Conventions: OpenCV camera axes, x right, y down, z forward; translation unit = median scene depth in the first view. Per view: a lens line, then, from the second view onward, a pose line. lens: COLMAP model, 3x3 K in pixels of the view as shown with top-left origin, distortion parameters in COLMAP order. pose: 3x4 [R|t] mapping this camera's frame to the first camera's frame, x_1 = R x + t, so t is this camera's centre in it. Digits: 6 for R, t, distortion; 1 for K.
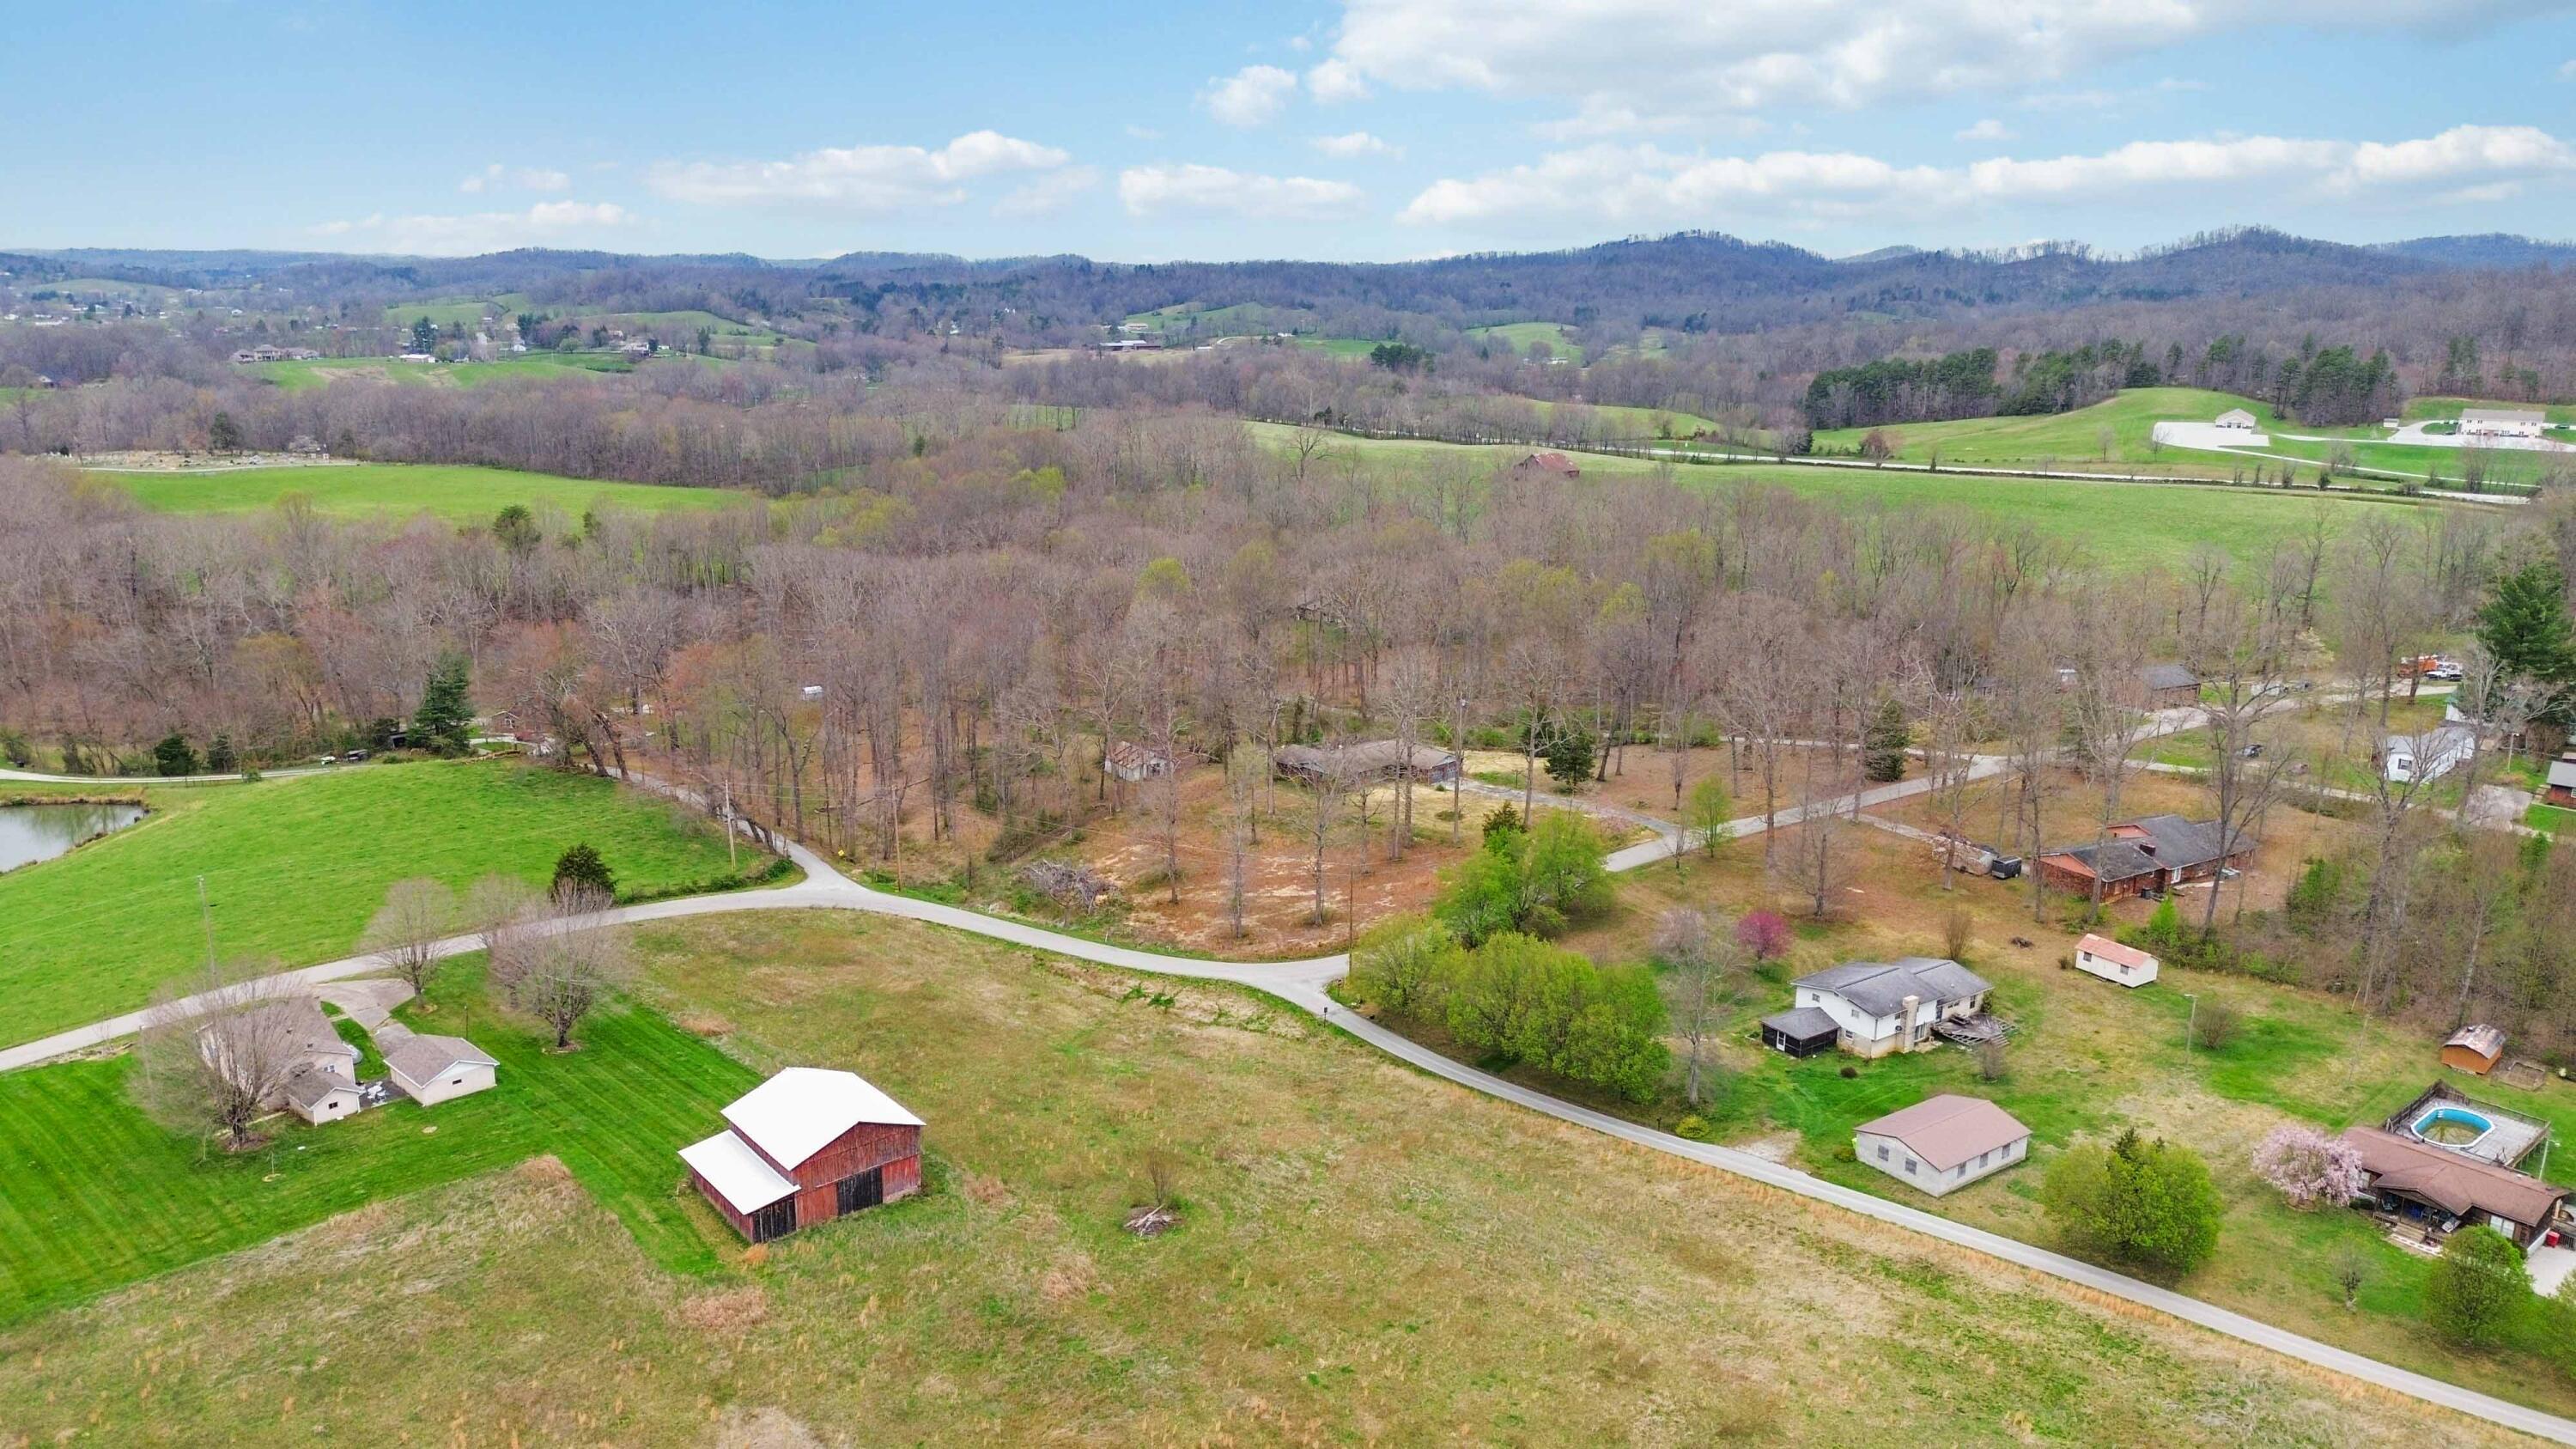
lens RADIAL K [[1802.6, 0, 1289.5], [0, 1802.6, 735.8], [0, 0, 1]] dist [0.087188, -0.090336]
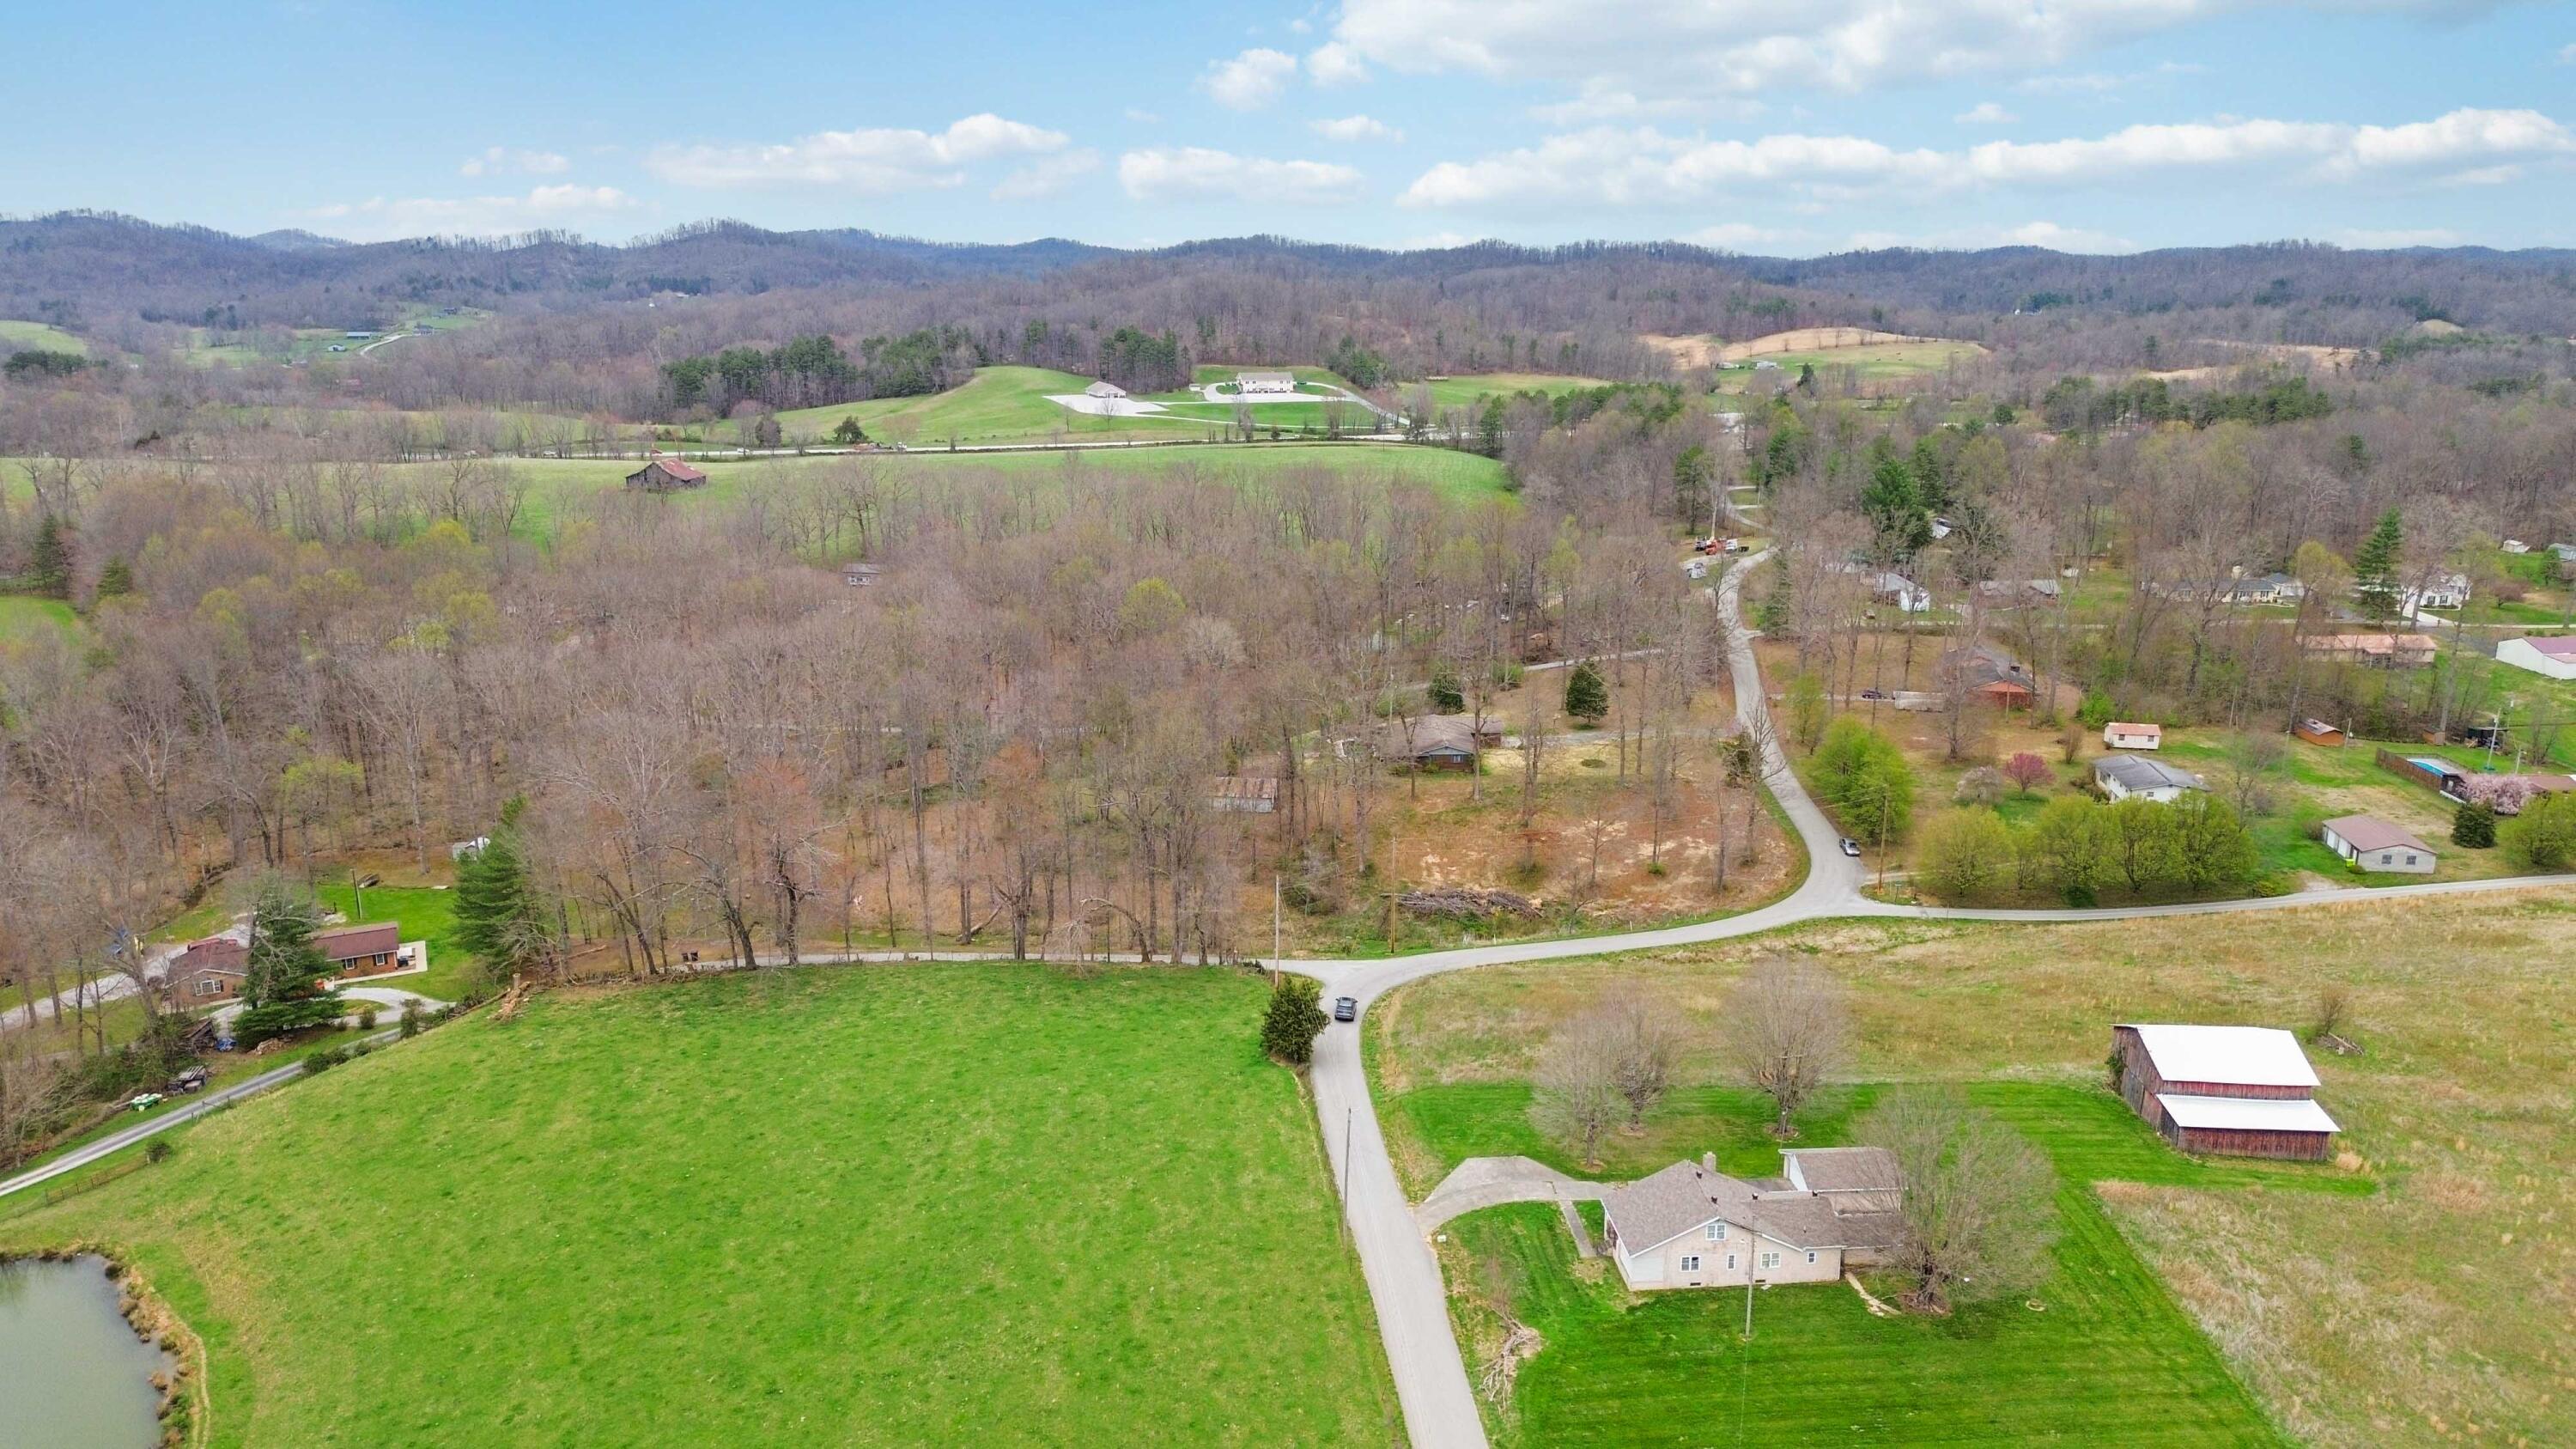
lens RADIAL K [[1802.6, 0, 1289.5], [0, 1802.6, 735.8], [0, 0, 1]] dist [0.087188, -0.090336]
pose [[0.675980, -0.192911, 0.711222, -0.270661], [0.188657, 0.978267, 0.086035, -0.033463], [-0.712362, 0.076019, 0.697683, 0.123623]]
